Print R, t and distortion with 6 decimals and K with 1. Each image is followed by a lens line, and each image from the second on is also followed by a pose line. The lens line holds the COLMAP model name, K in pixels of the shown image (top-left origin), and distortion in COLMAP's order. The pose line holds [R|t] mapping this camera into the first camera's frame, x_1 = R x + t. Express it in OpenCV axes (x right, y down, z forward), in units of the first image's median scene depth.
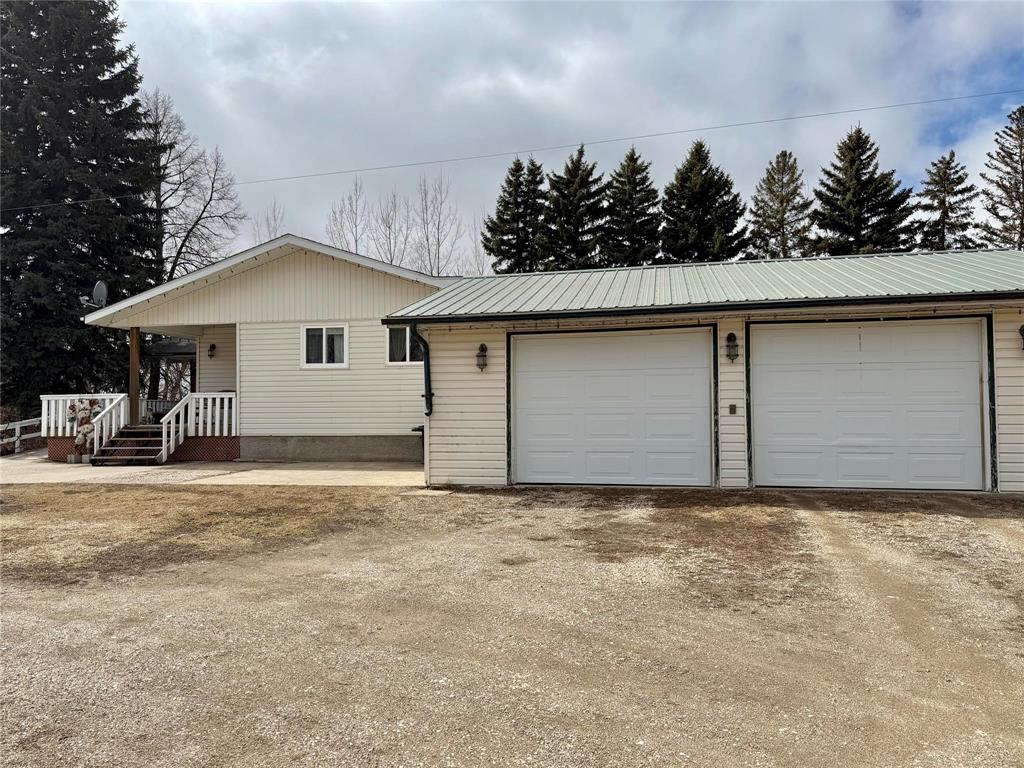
lens RADIAL K [[716.5, 0, 512.0], [0, 716.5, 384.0], [0, 0, 1]] dist [-0.026274, 0.003288]
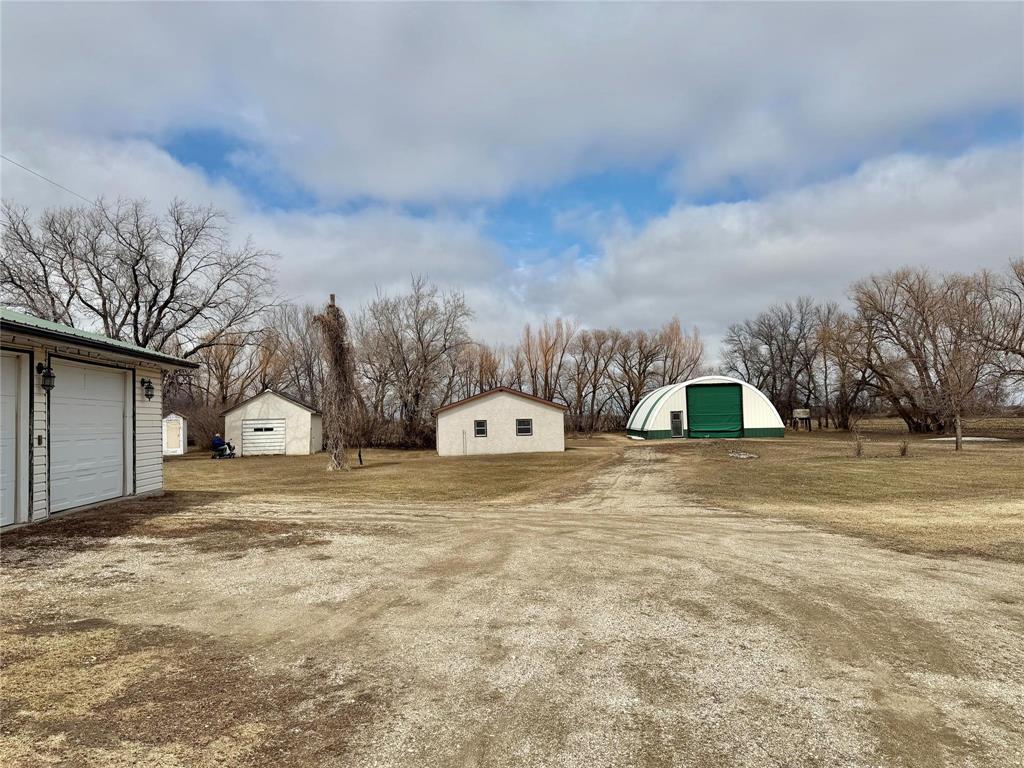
lens RADIAL K [[724.1, 0, 512.0], [0, 724.1, 384.0], [0, 0, 1]] dist [0.078004, -0.118663]
pose [[-0.361290, 0.057734, 0.930665, -0.790821], [-0.006596, 0.997898, -0.064466, 0.017288], [-0.932430, -0.029429, -0.360149, 0.690018]]
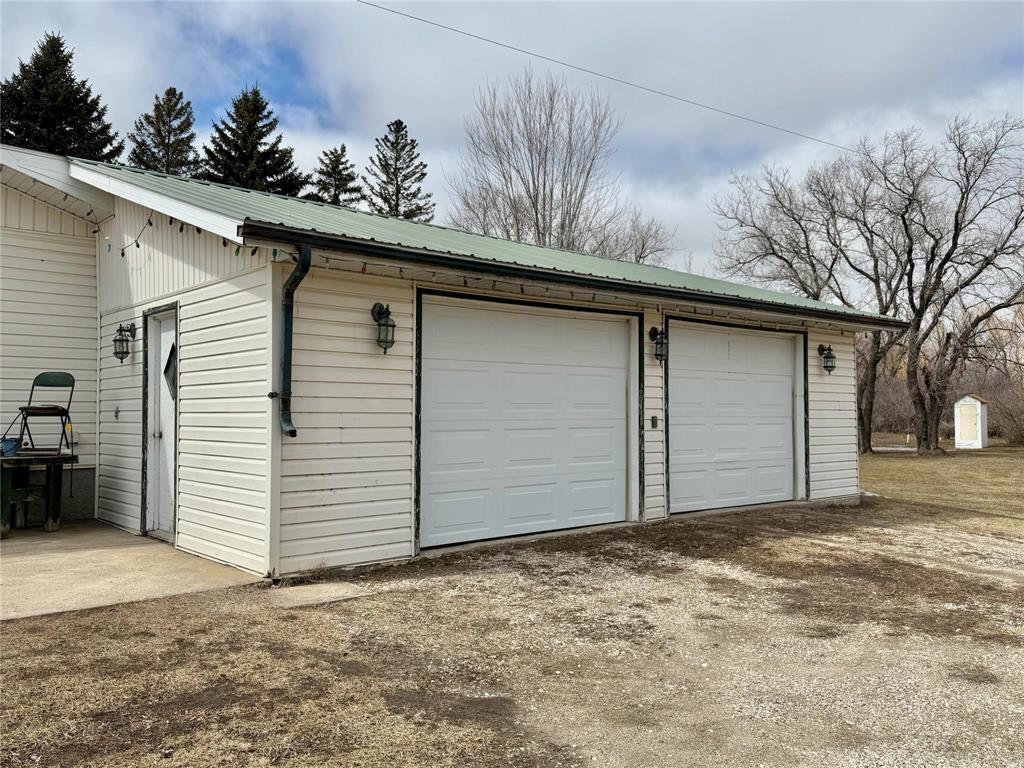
lens RADIAL K [[827.7, 0, 512.0], [0, 827.7, 384.0], [0, 0, 1]] dist [0.050578, -0.098699]
pose [[0.571643, 0.034458, 0.819779, -0.494267], [-0.033676, 0.999261, -0.018519, 0.014008], [-0.819811, -0.017021, 0.572381, 0.545561]]
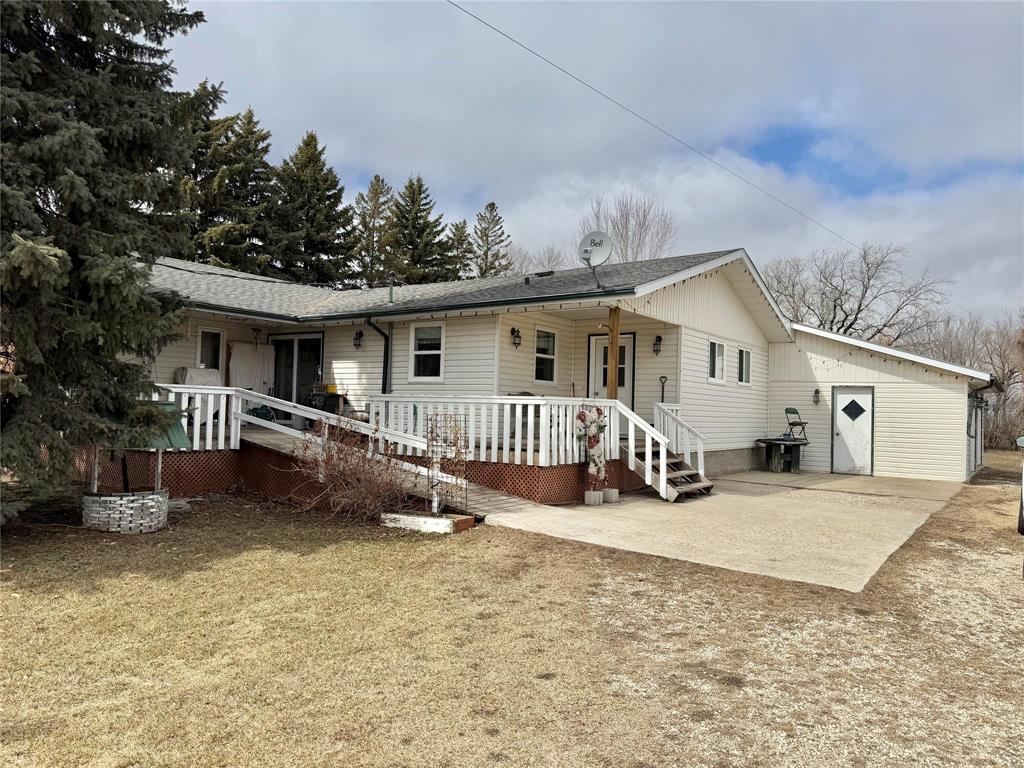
lens RADIAL K [[724.1, 0, 512.0], [0, 724.1, 384.0], [0, 0, 1]] dist [0.078004, -0.118663]
pose [[0.352932, 0.044094, 0.934609, -1.837019], [-0.062494, 0.997769, -0.023475, 0.026438], [-0.933560, -0.050122, 0.354900, 1.242537]]
